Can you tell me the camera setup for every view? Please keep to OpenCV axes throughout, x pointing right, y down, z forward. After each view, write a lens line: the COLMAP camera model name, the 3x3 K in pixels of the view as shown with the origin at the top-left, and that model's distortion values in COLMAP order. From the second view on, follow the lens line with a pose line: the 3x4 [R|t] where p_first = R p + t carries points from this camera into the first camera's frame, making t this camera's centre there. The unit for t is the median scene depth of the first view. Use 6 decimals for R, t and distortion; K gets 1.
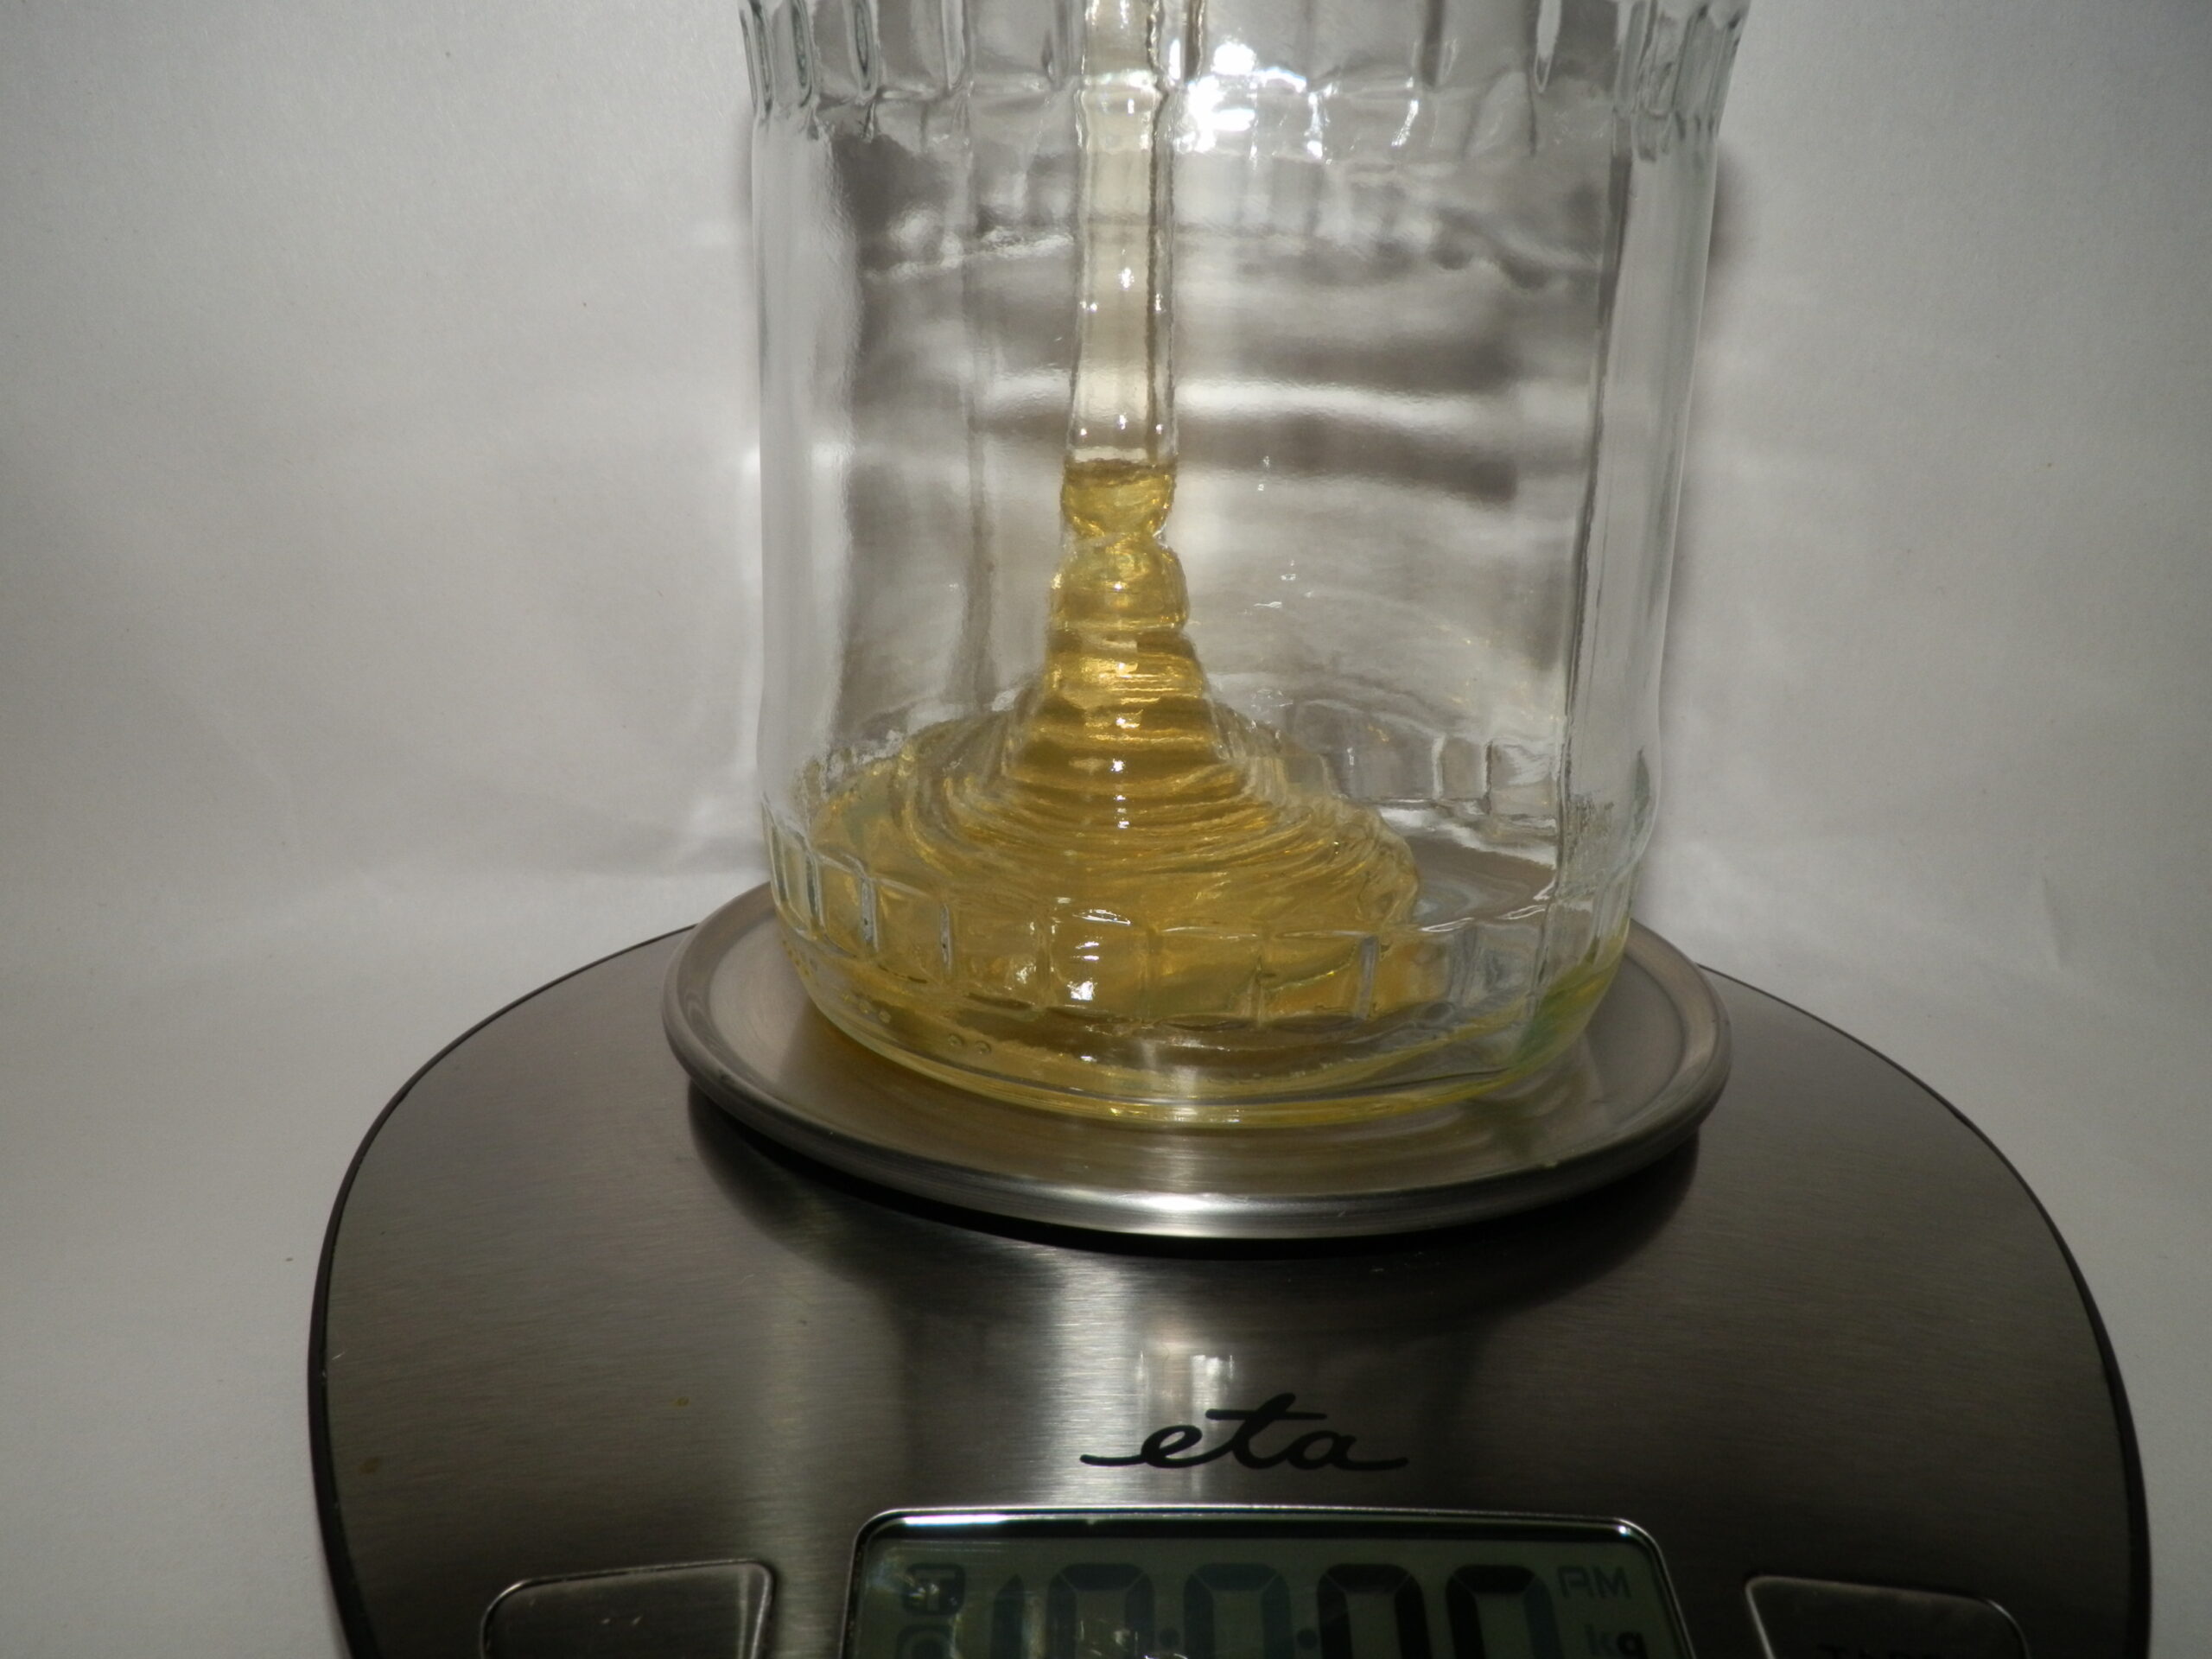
lens RADIAL K [[1839.0, 0, 1102.7], [0, 1839.0, 837.0], [0, 0, 1]] dist [-0.029349, 0.005814]
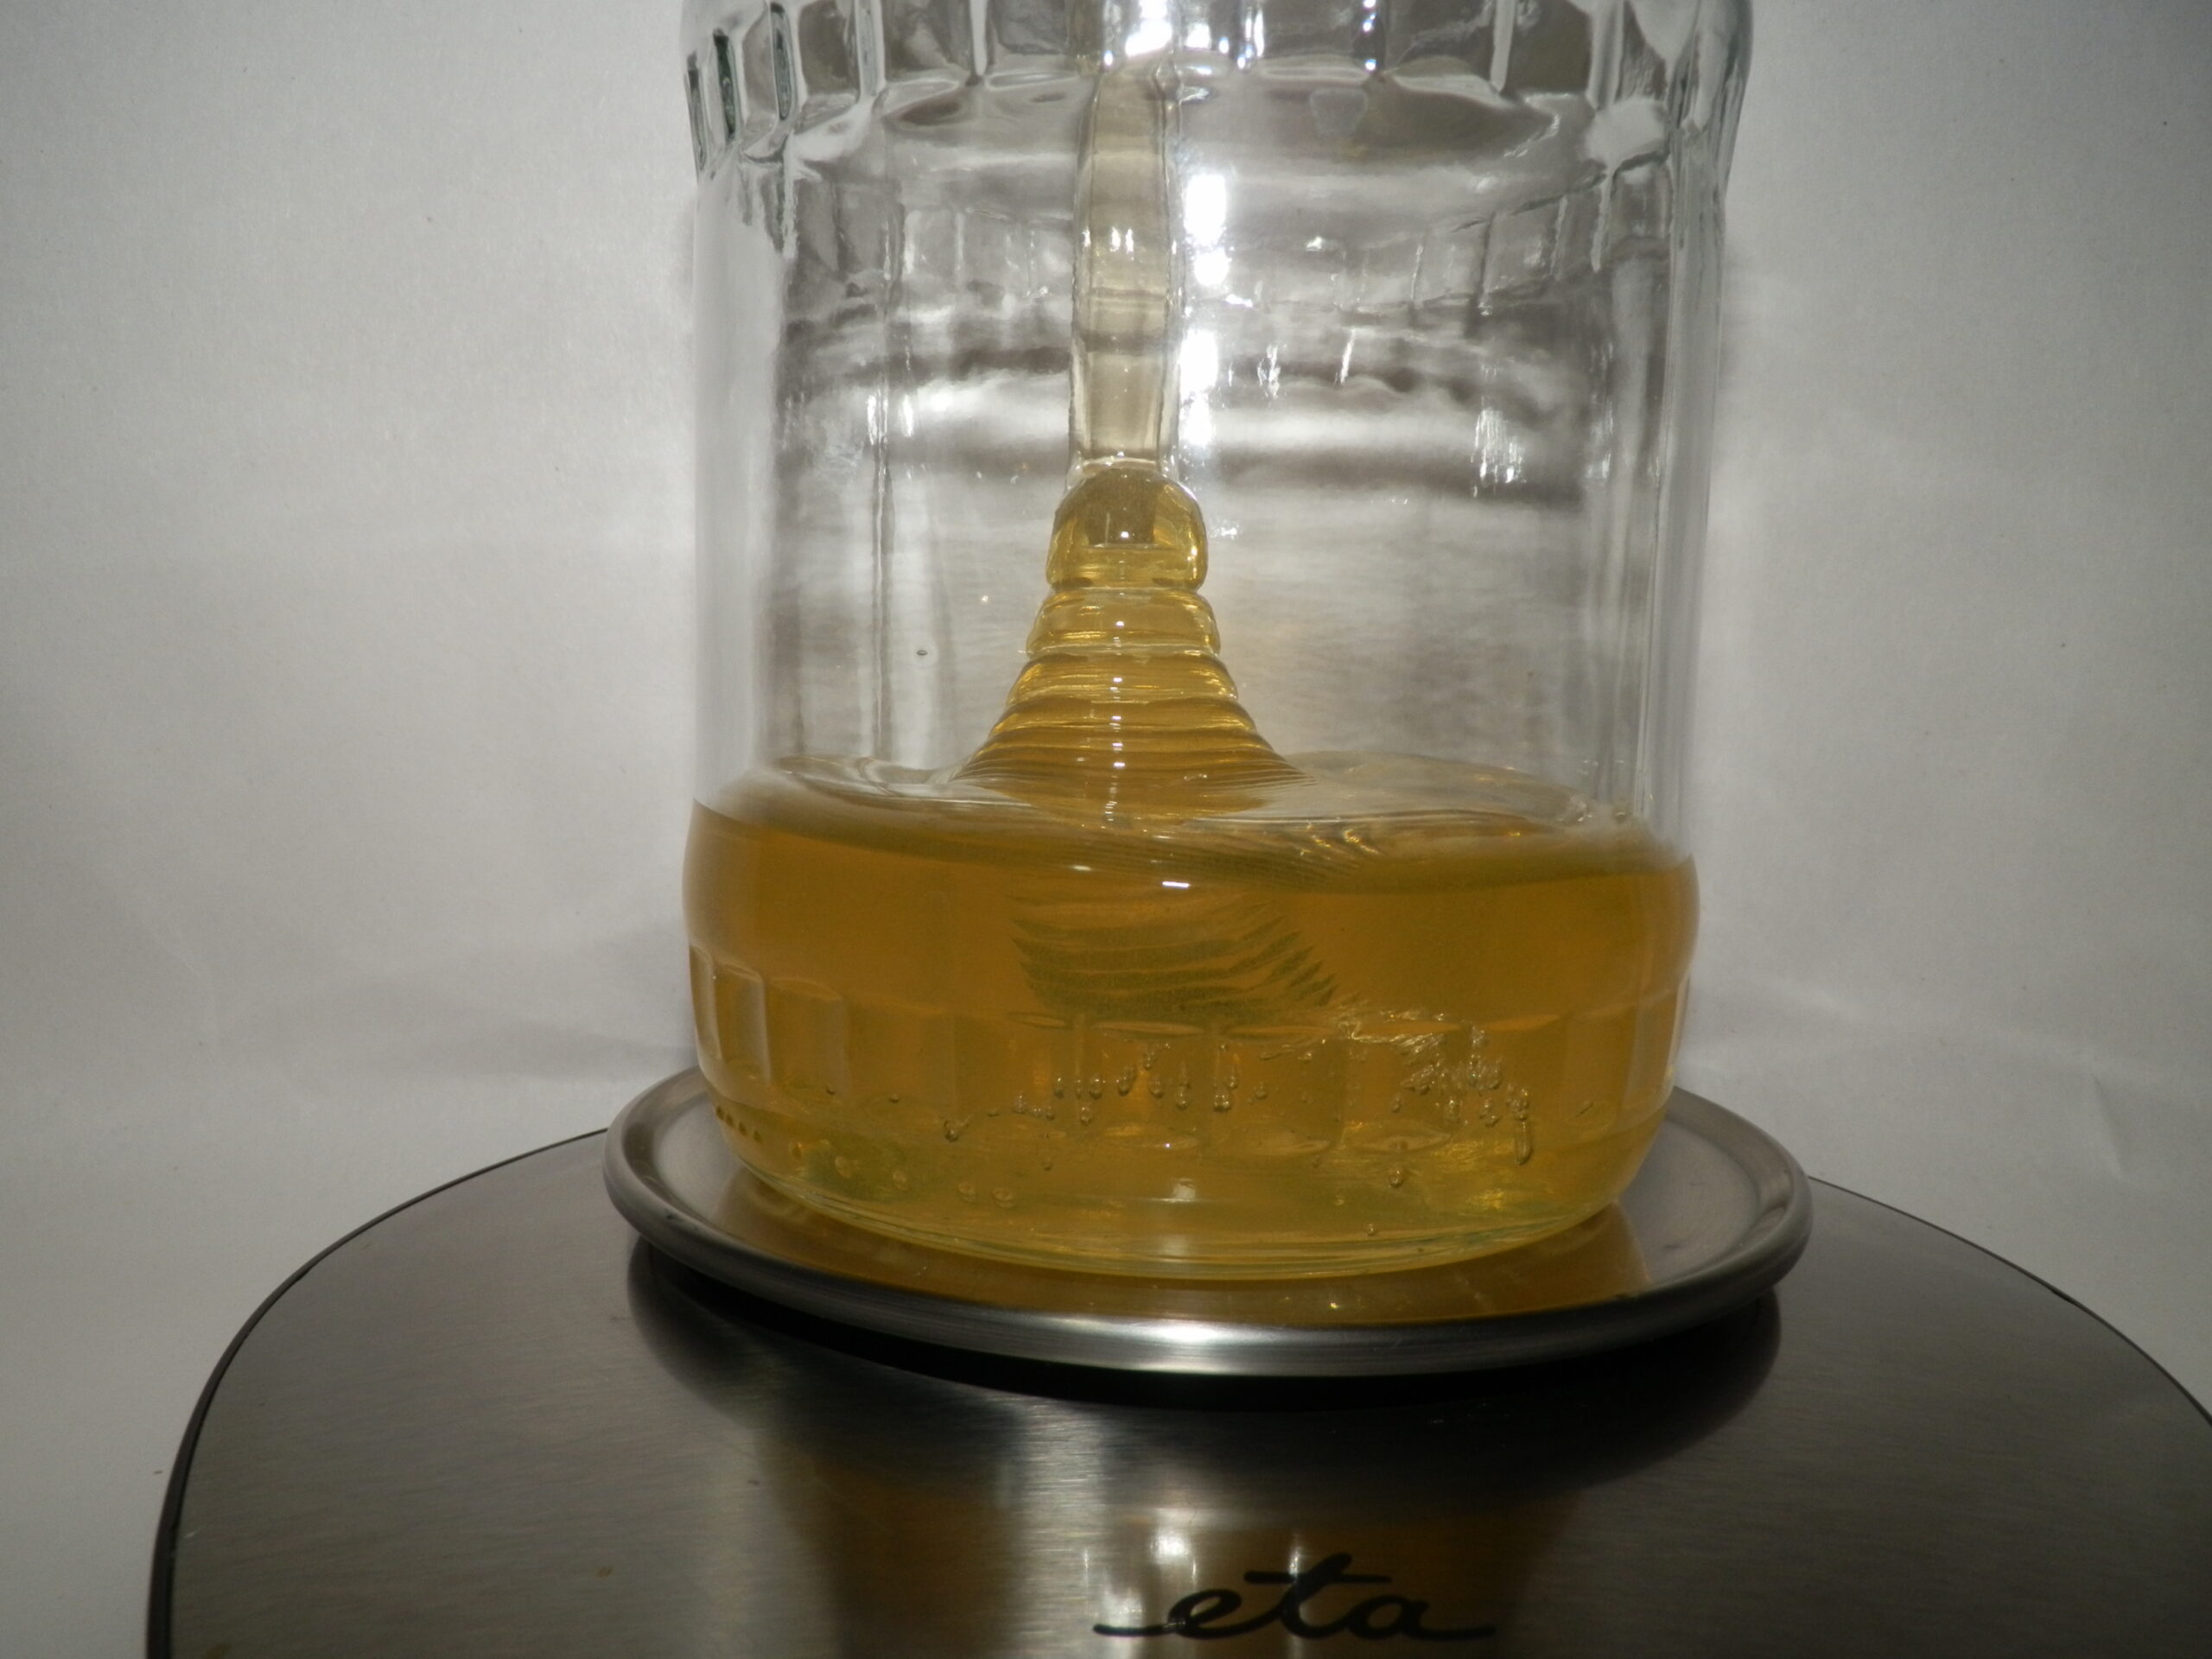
lens RADIAL K [[1839.0, 0, 1094.1], [0, 1839.0, 839.1], [0, 0, 1]] dist [-0.029349, 0.005814]
pose [[0.999880, -0.000412, 0.015475, -0.020498], [0.003213, 0.983402, -0.181414, 0.121247], [-0.015143, 0.181442, 0.983285, 0.119068]]
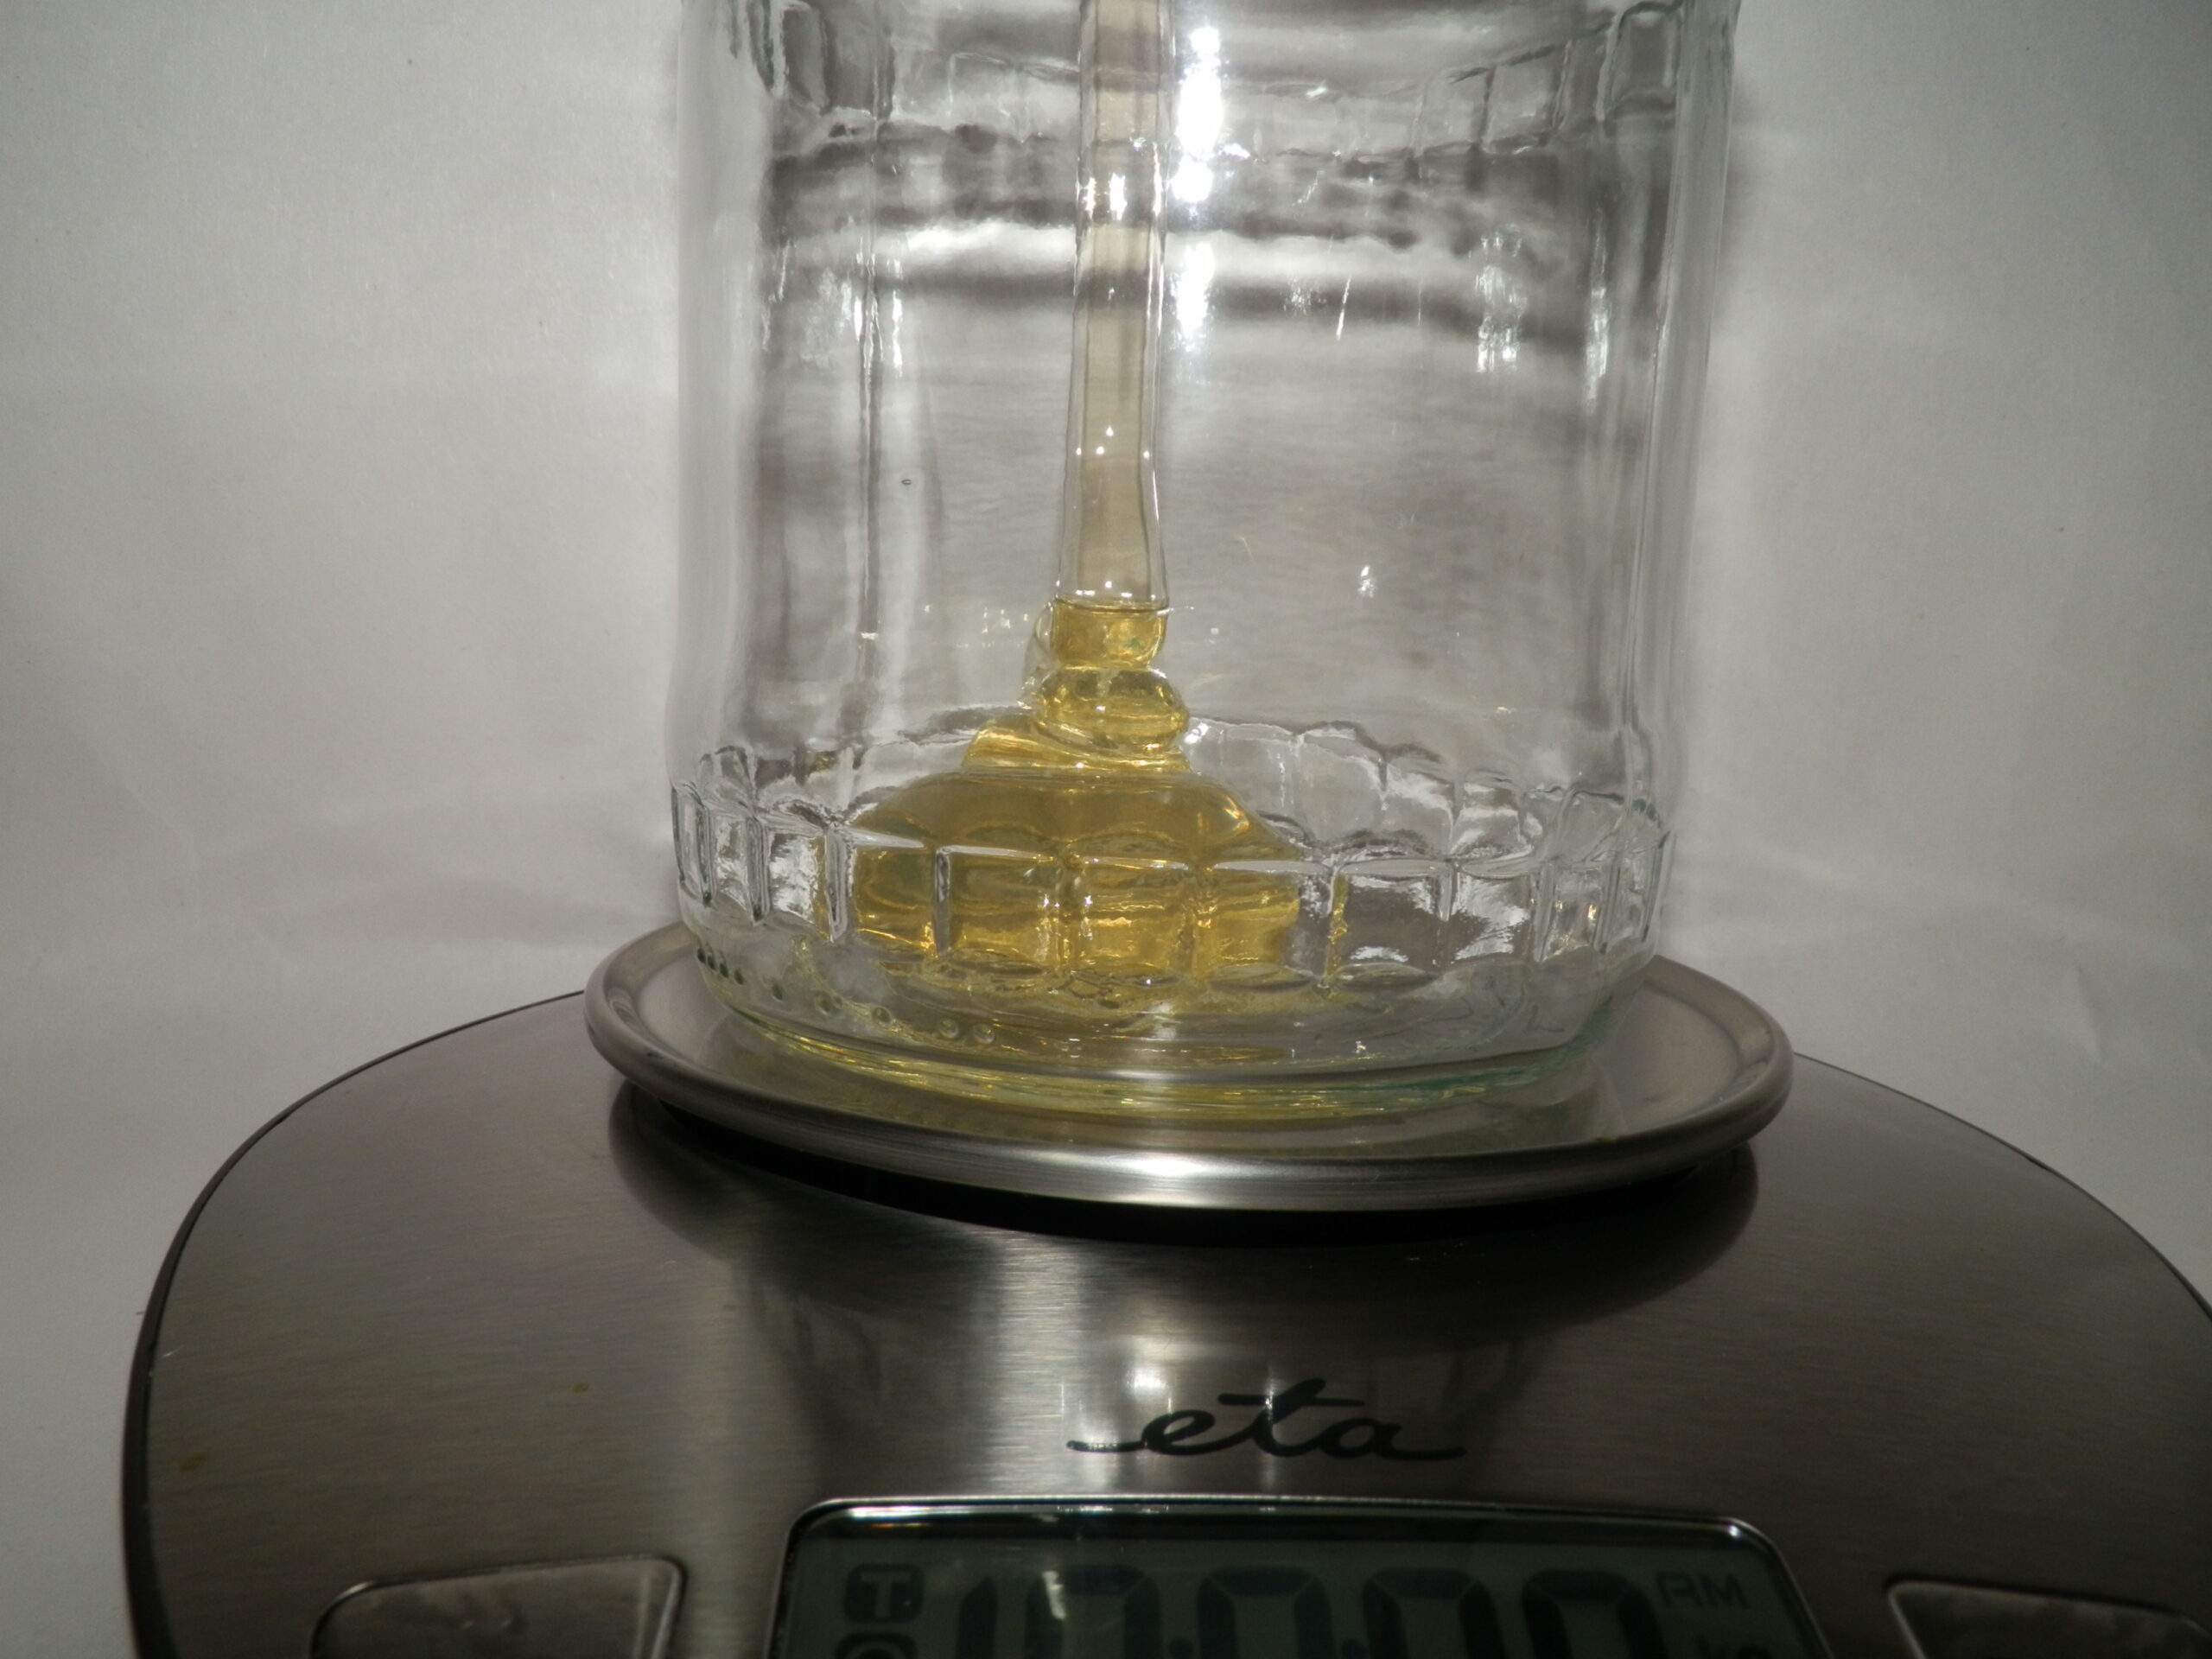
lens RADIAL K [[1839.0, 0, 1098.0], [0, 1839.0, 837.9], [0, 0, 1]] dist [-0.029349, 0.005814]
pose [[0.999650, 0.012862, 0.023129, -0.017609], [-0.009628, 0.990814, -0.134889, 0.154433], [-0.024651, 0.134619, 0.990591, 0.131458]]
